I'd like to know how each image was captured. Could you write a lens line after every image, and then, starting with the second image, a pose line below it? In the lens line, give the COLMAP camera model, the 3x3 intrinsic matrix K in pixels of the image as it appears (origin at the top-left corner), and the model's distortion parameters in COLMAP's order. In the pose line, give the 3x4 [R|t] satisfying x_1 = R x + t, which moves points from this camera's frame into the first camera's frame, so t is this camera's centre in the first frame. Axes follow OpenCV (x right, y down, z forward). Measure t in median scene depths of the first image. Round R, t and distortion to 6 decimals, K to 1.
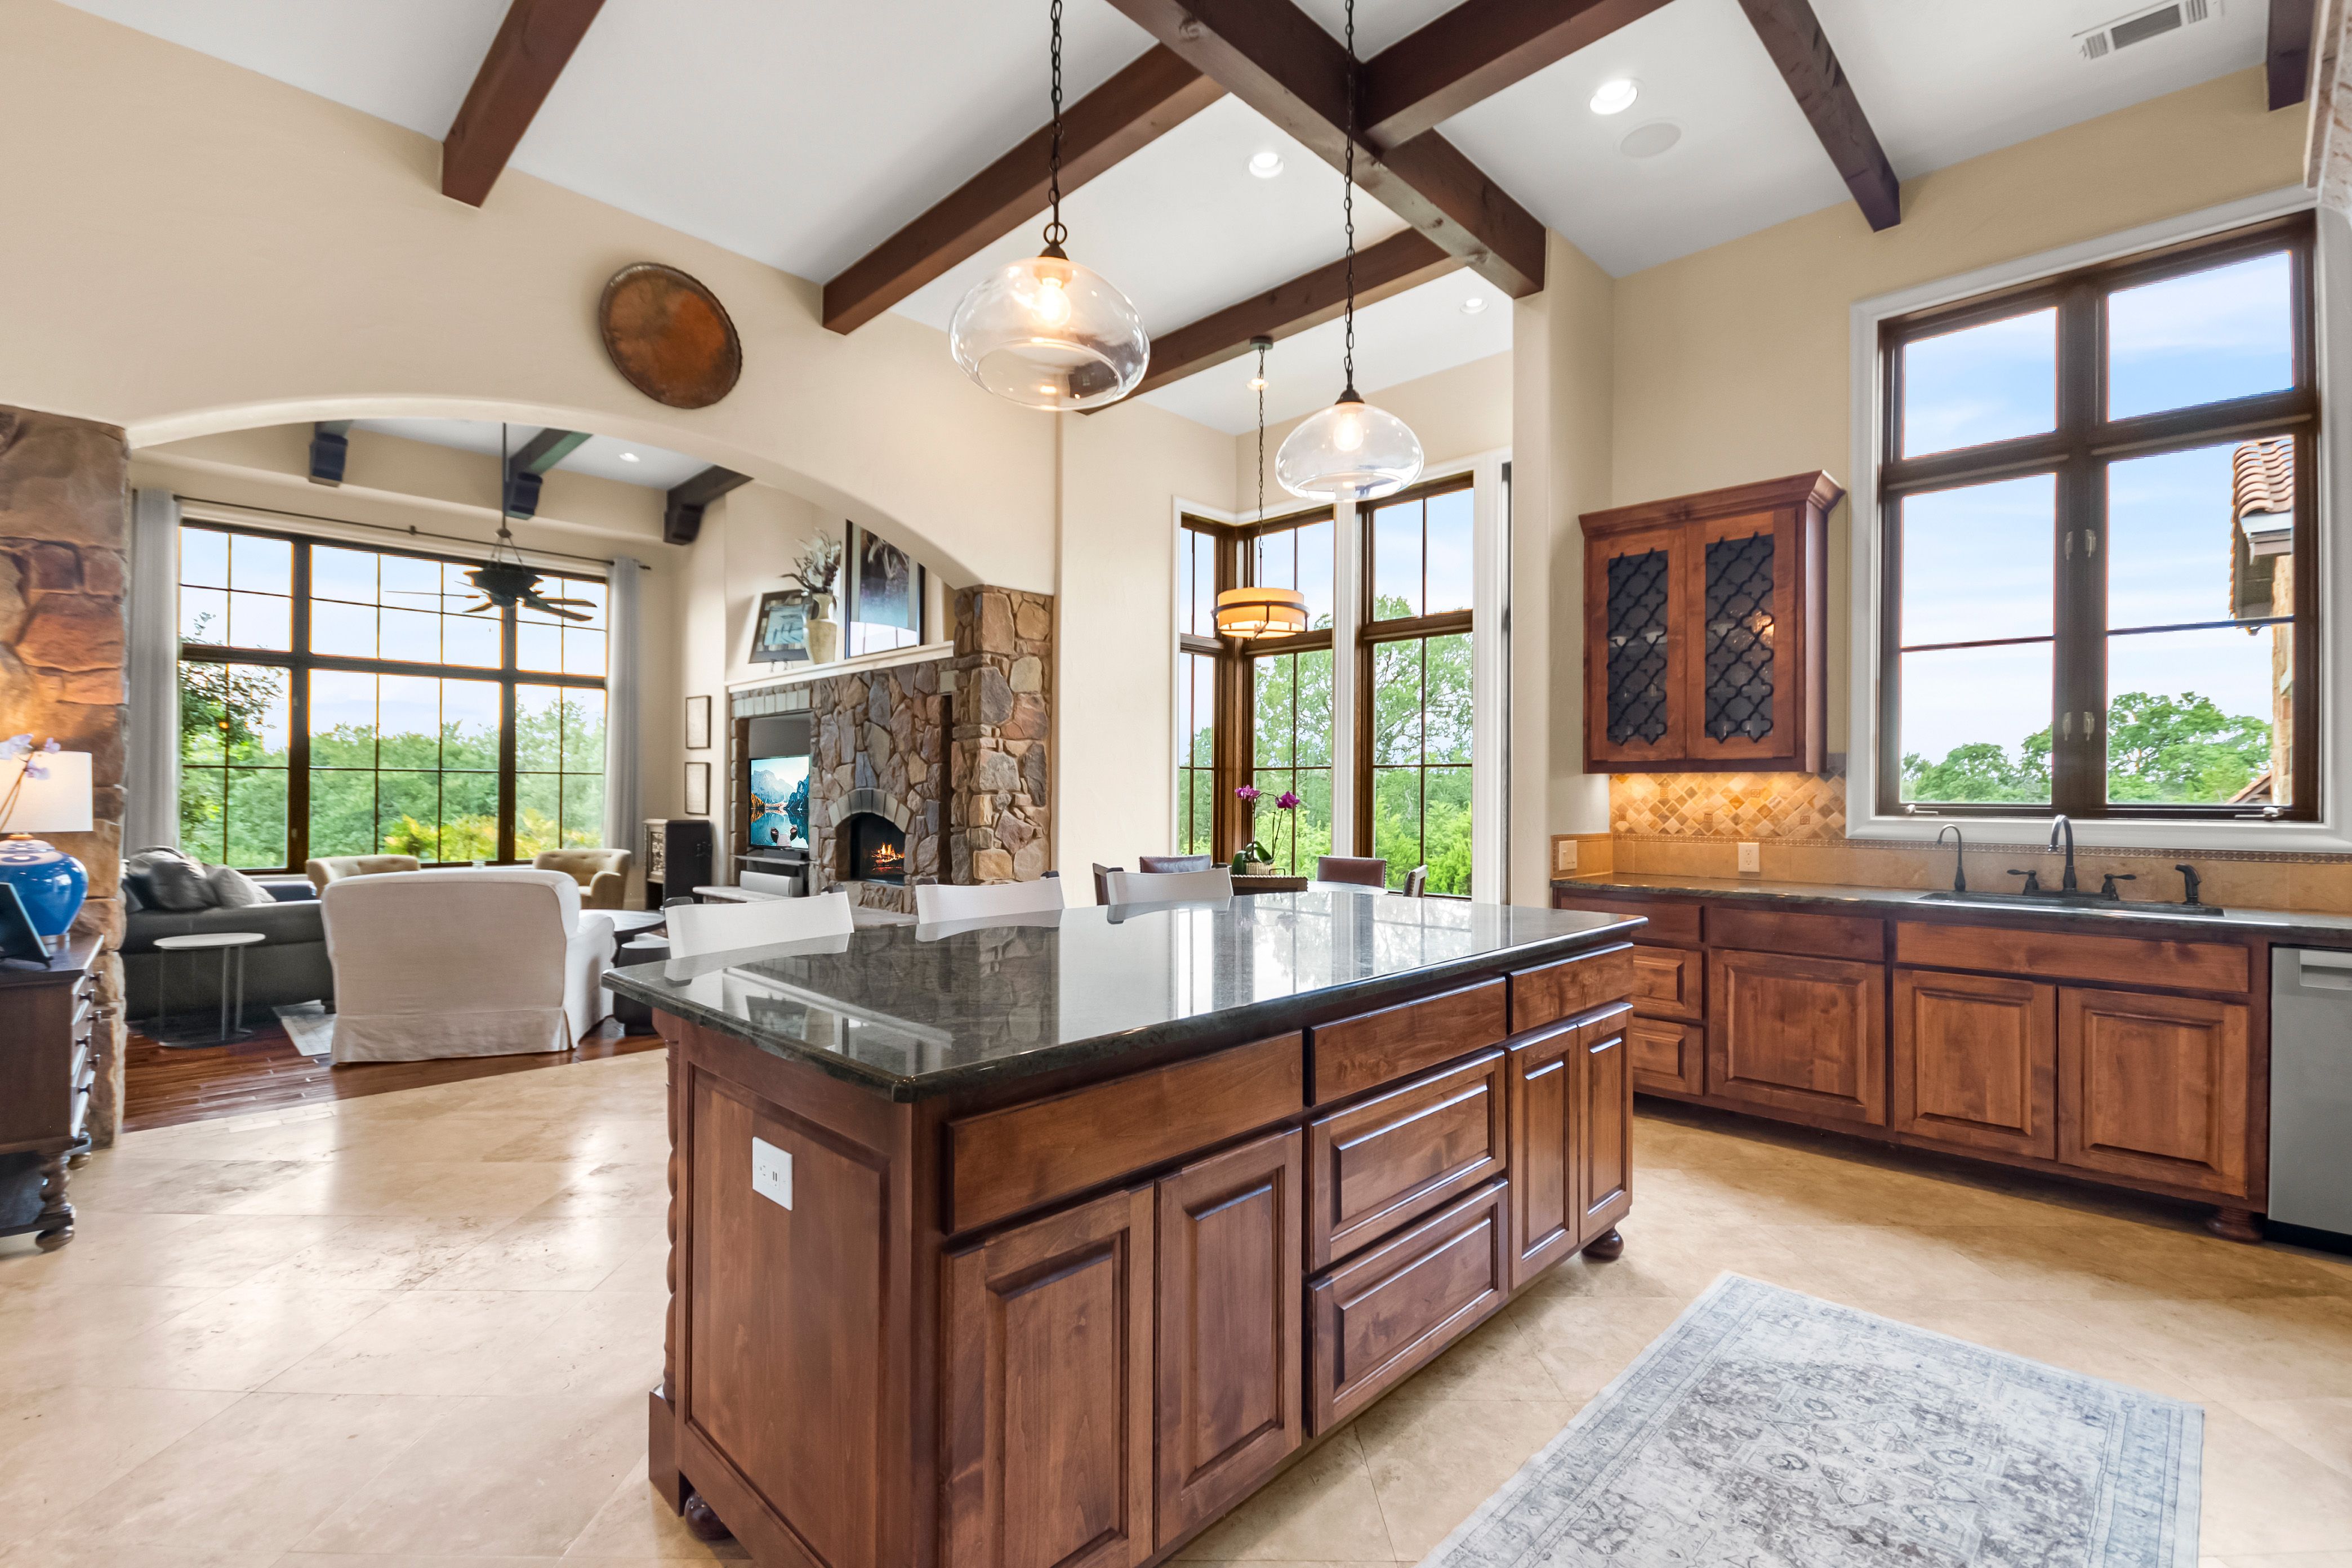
lens RADIAL K [[1047.4, 0, 1158.2], [0, 1047.4, 781.6], [0, 0, 1]] dist [0.008842, -0.006483]
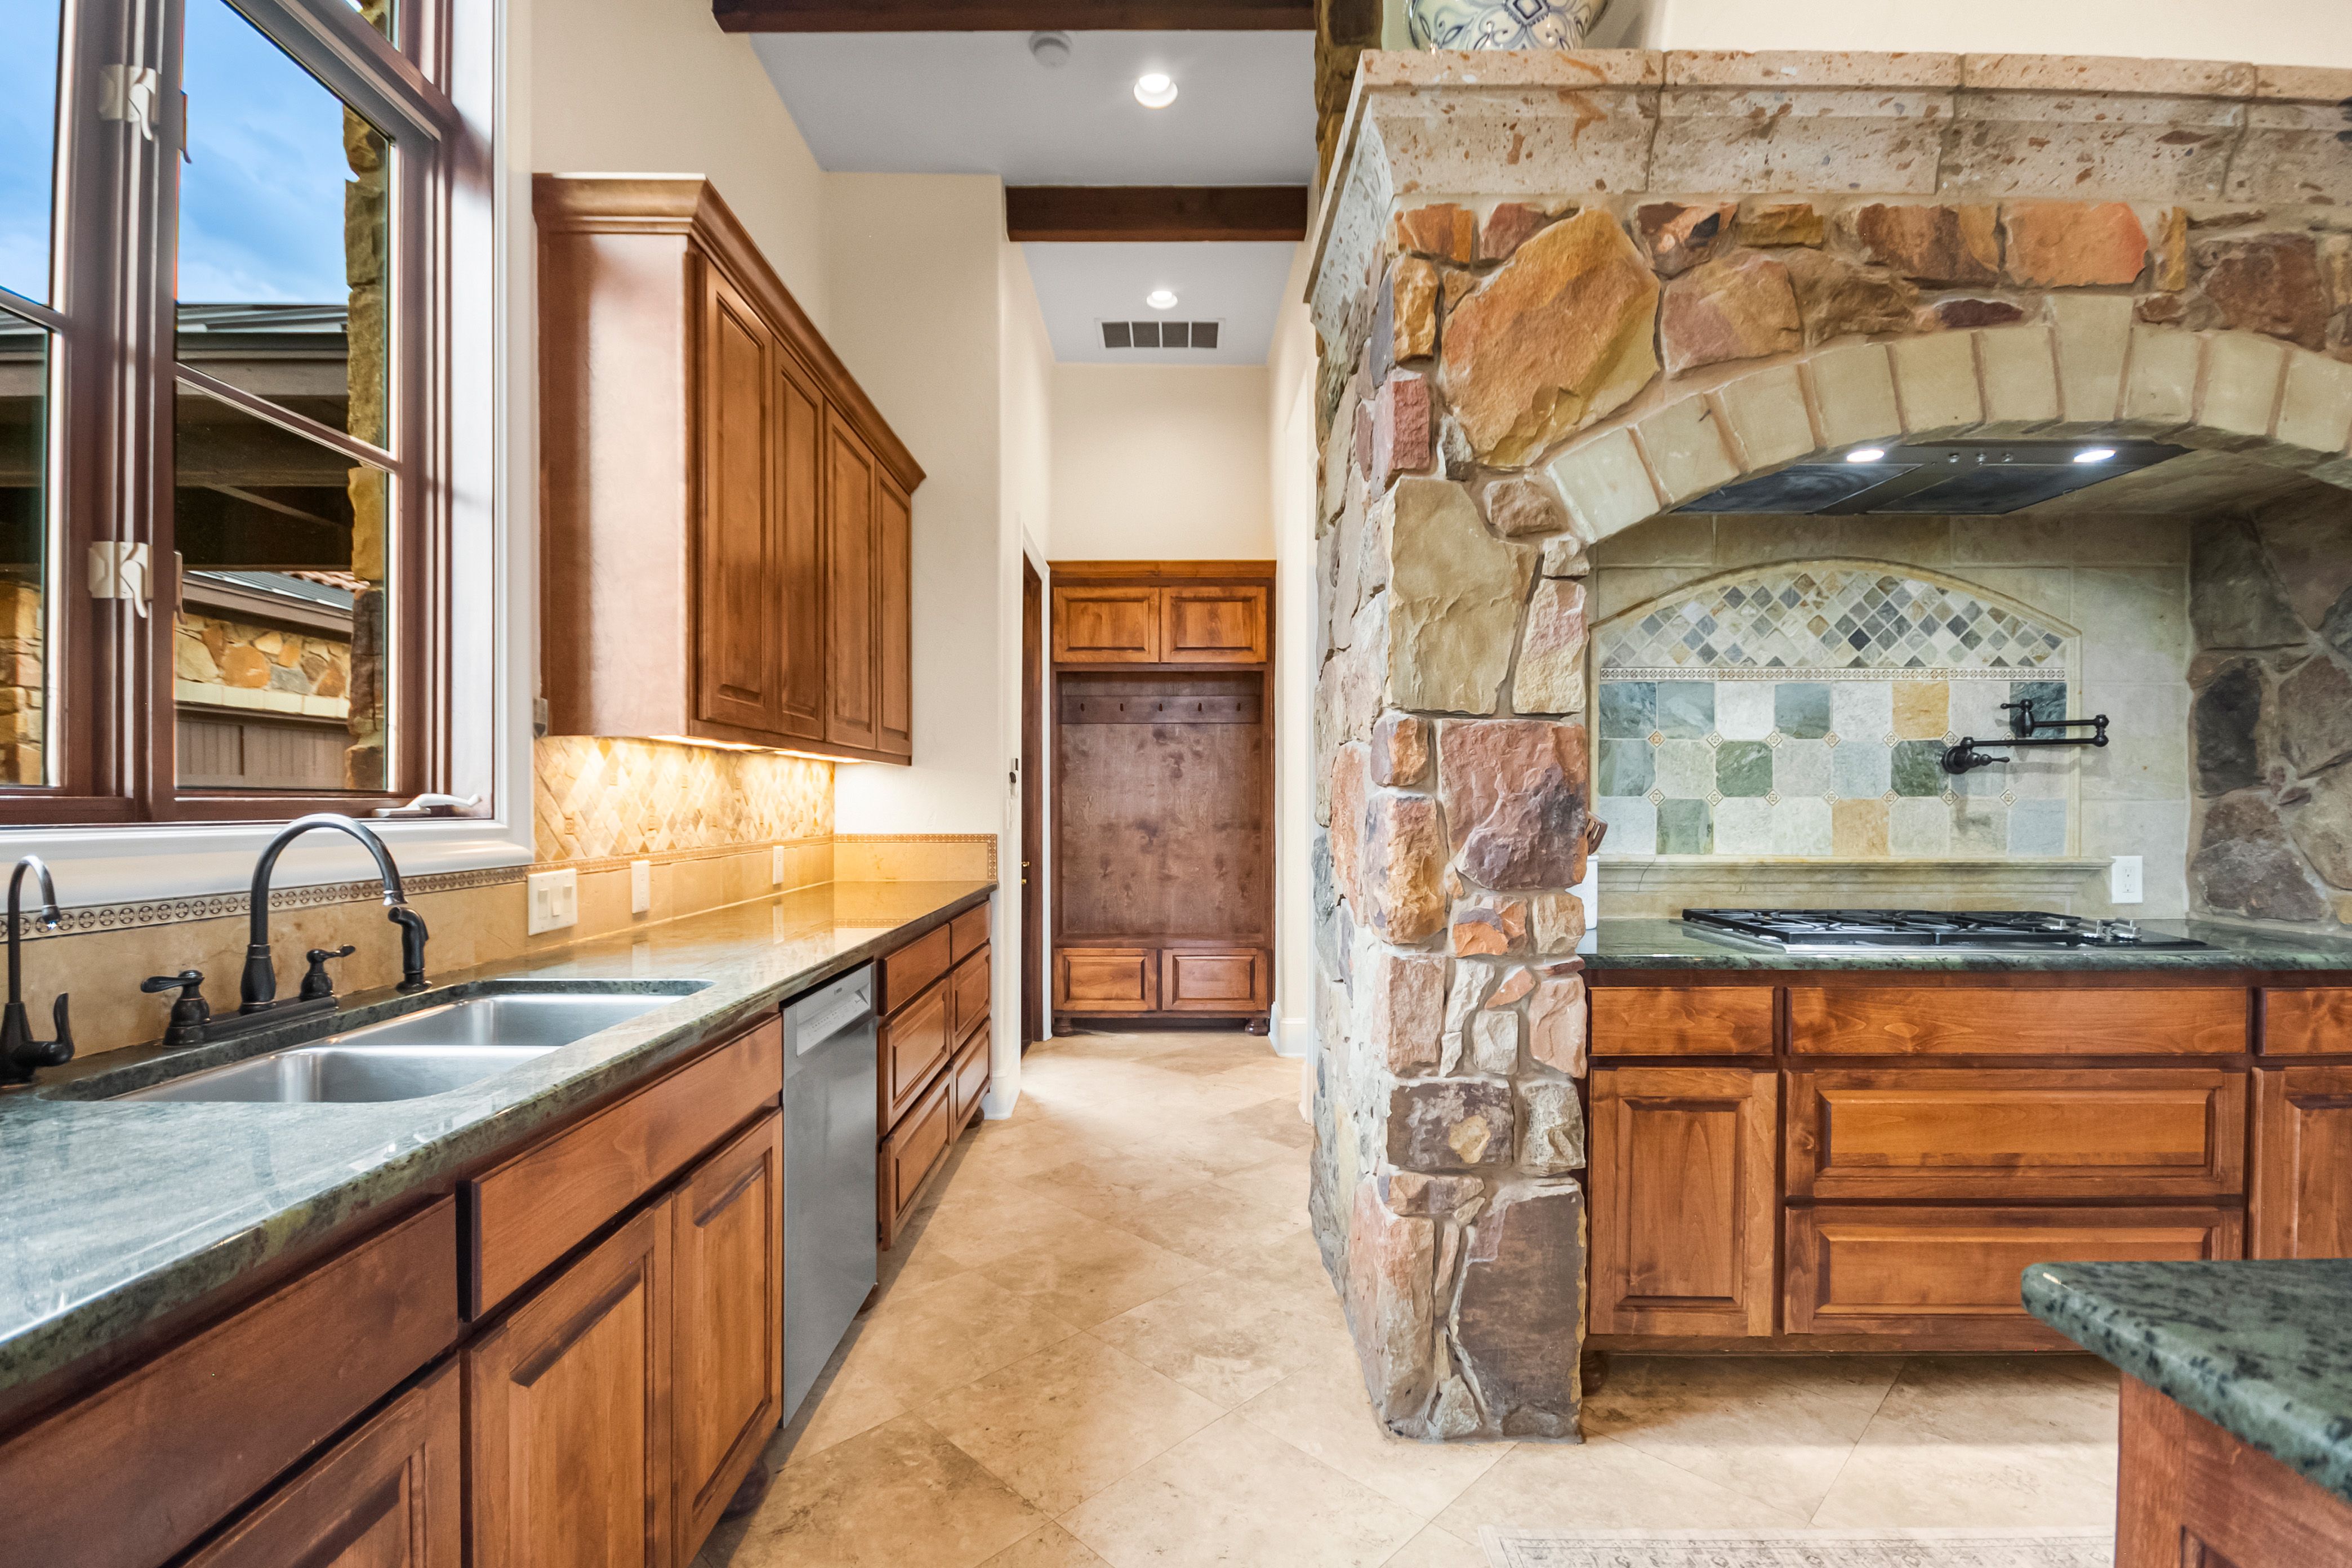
lens RADIAL K [[1047.4, 0, 1158.9], [0, 1047.4, 802.5], [0, 0, 1]] dist [0.008842, -0.006483]
pose [[-0.709529, -0.006465, 0.704646, 0.197797], [-0.015213, 0.999865, -0.006145, 0.014075], [-0.704512, -0.015080, -0.709532, 0.586080]]
